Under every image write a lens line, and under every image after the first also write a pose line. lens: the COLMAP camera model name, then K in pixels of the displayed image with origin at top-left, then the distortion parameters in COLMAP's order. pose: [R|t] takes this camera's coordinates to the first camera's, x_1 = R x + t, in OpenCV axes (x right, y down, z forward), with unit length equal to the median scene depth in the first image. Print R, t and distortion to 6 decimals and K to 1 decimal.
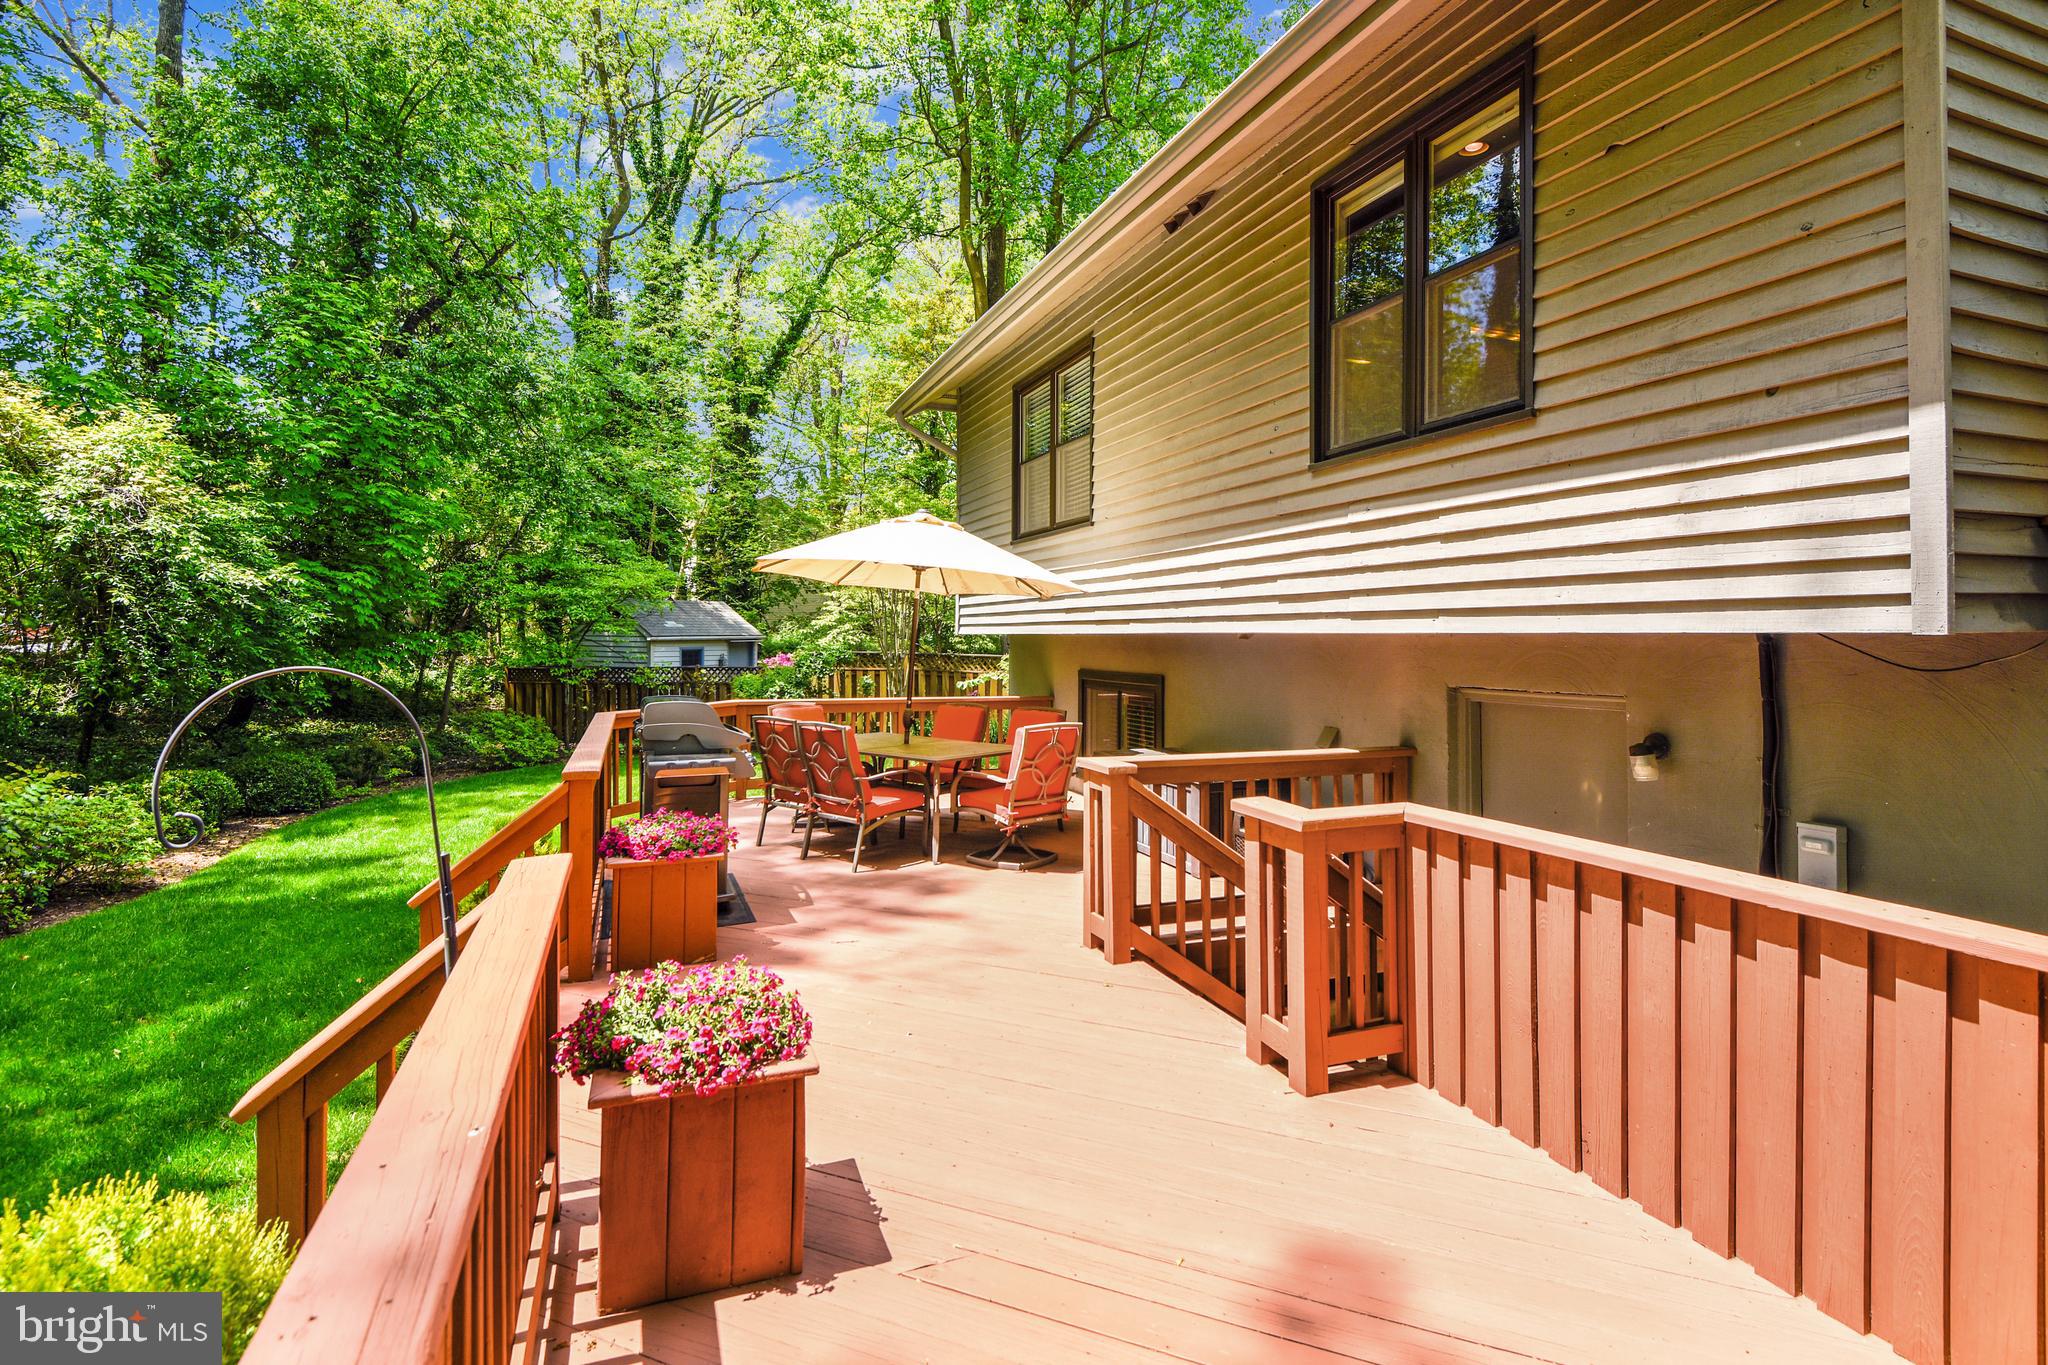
lens RADIAL K [[1022.5, 0, 1023.5], [0, 1022.5, 640.1], [0, 0, 1]] dist [-0.000032, 0.000082]
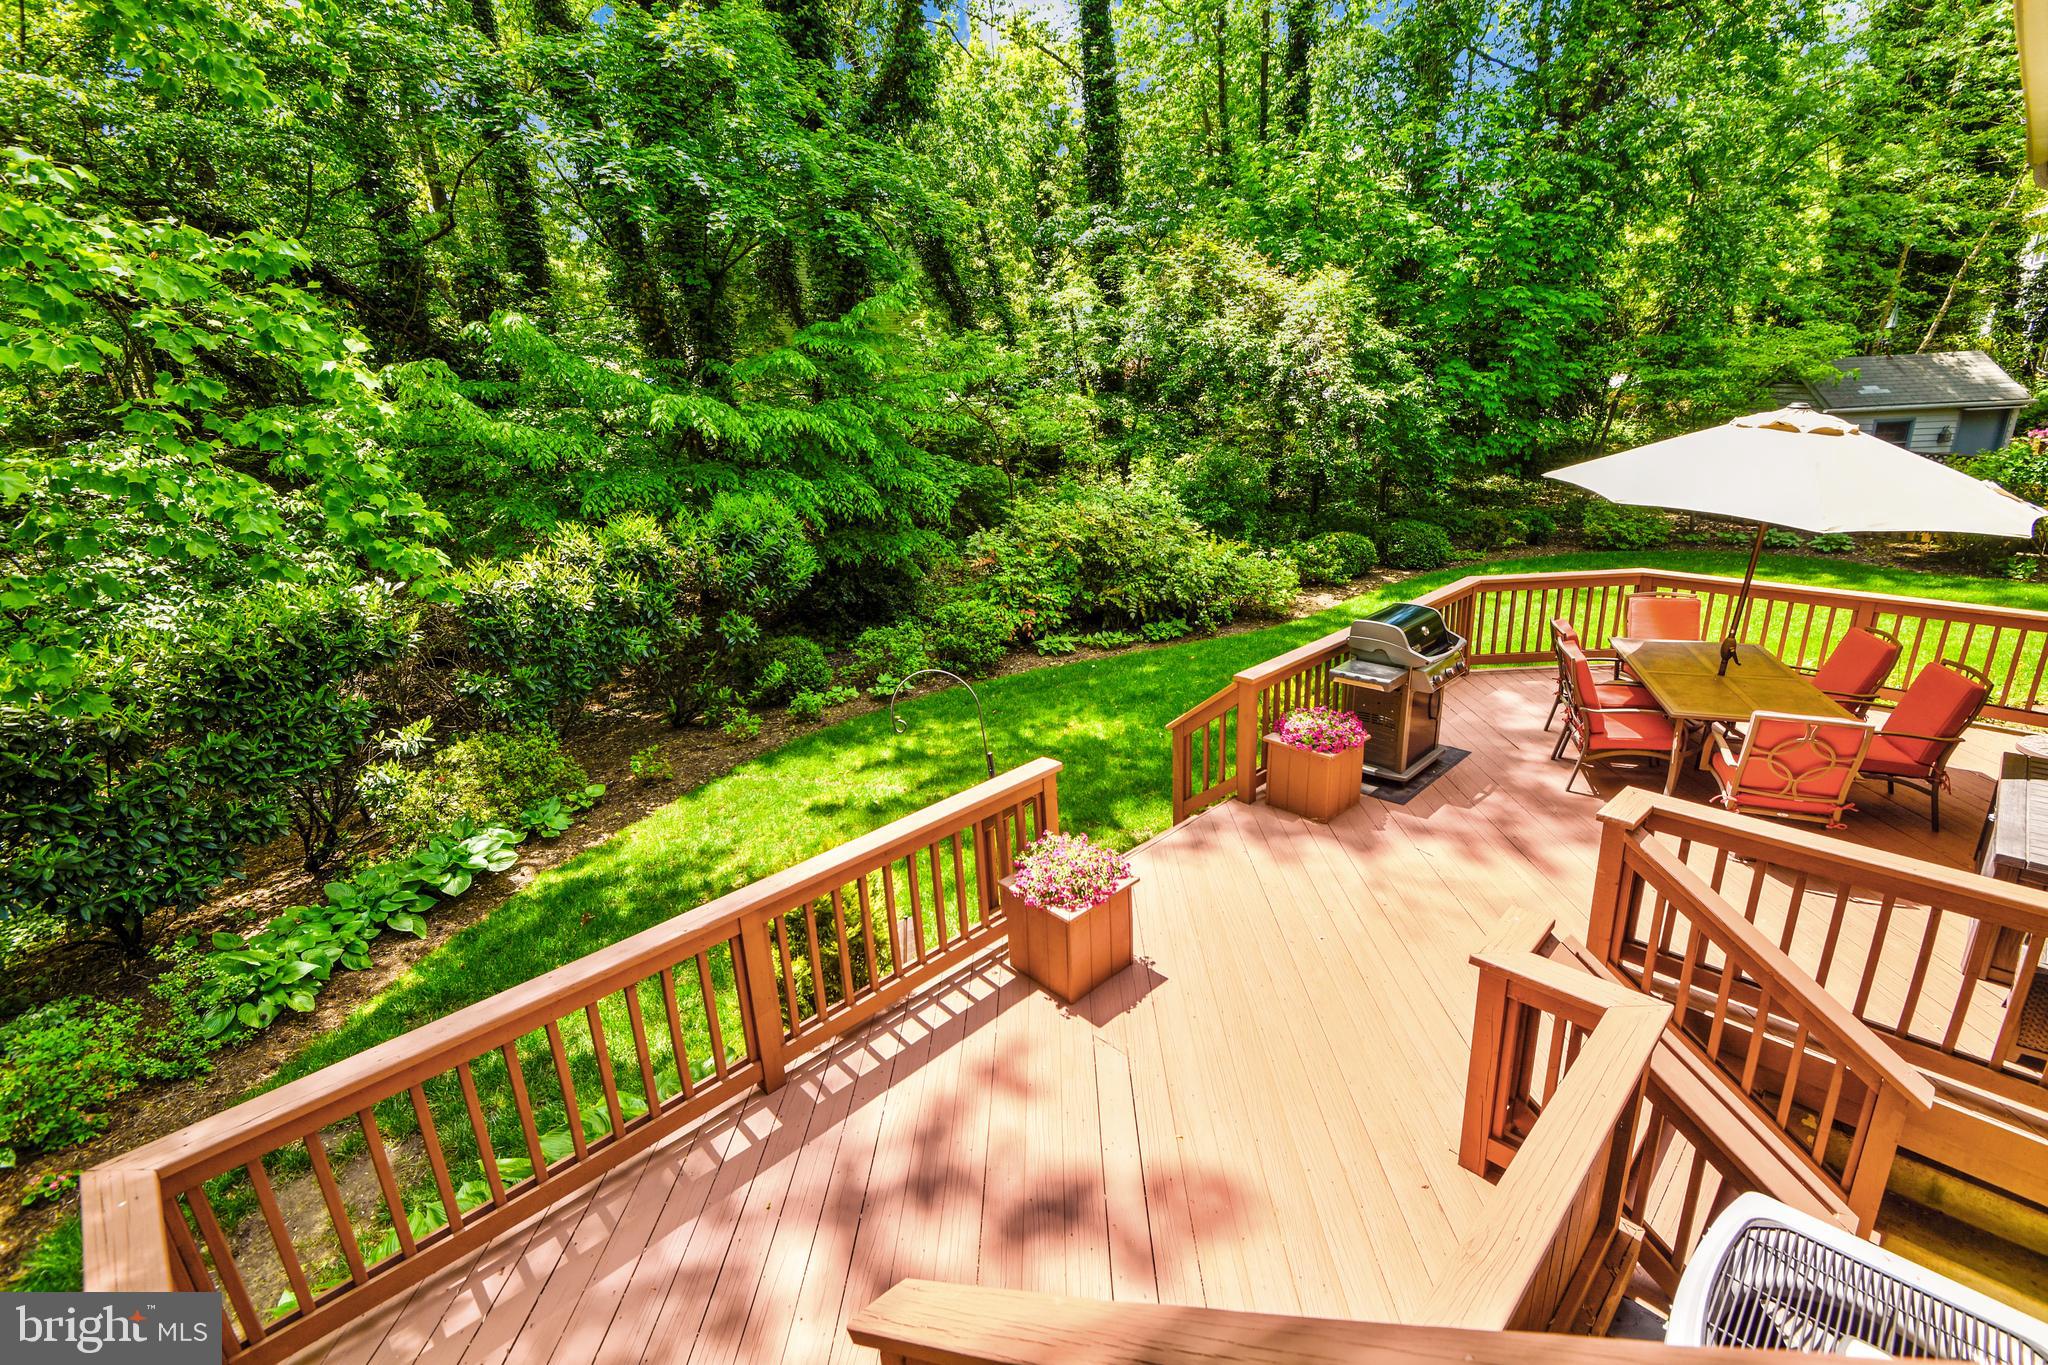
lens RADIAL K [[943.1, 0, 1024.0], [0, 943.1, 682.5], [0, 0, 1]] dist [0.046155, 0.000011]
pose [[0.412594, 0.263535, -0.871961, 0.298832], [0.040337, 0.951011, 0.306514, -0.141835], [0.910021, -0.161638, 0.381751, 0.066873]]
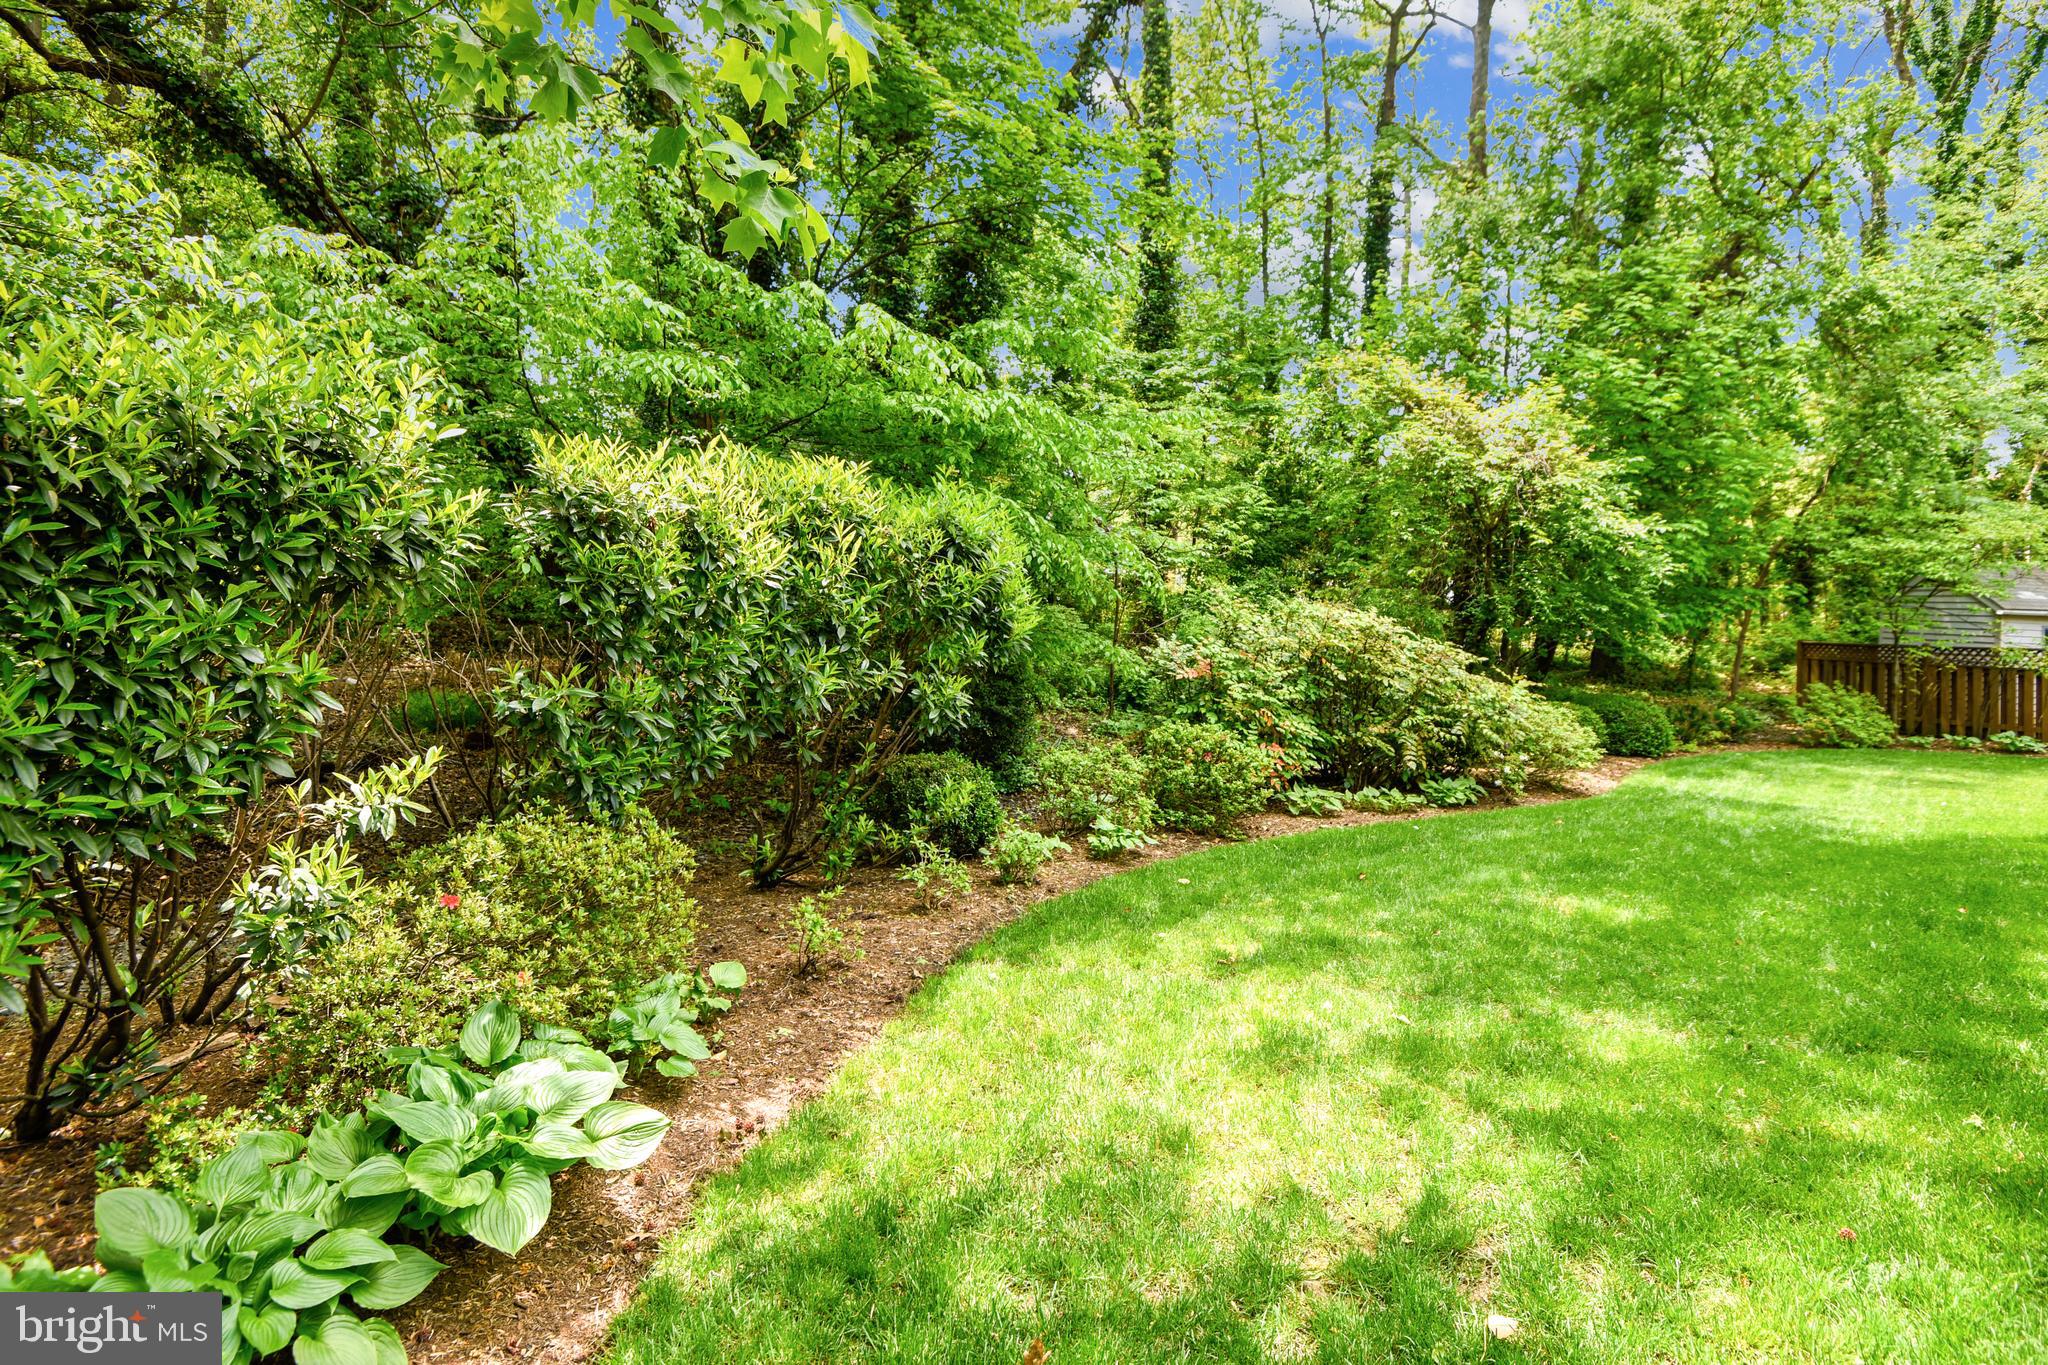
lens RADIAL K [[1029.0, 0, 1022.0], [0, 1029.0, 622.1], [0, 0, 1]] dist [-0.027397, -0.000365]
pose [[0.497857, 0.026347, -0.866859, -0.206457], [-0.032802, 0.999395, 0.011537, 0.062011], [0.866638, 0.022691, 0.498420, -0.089083]]
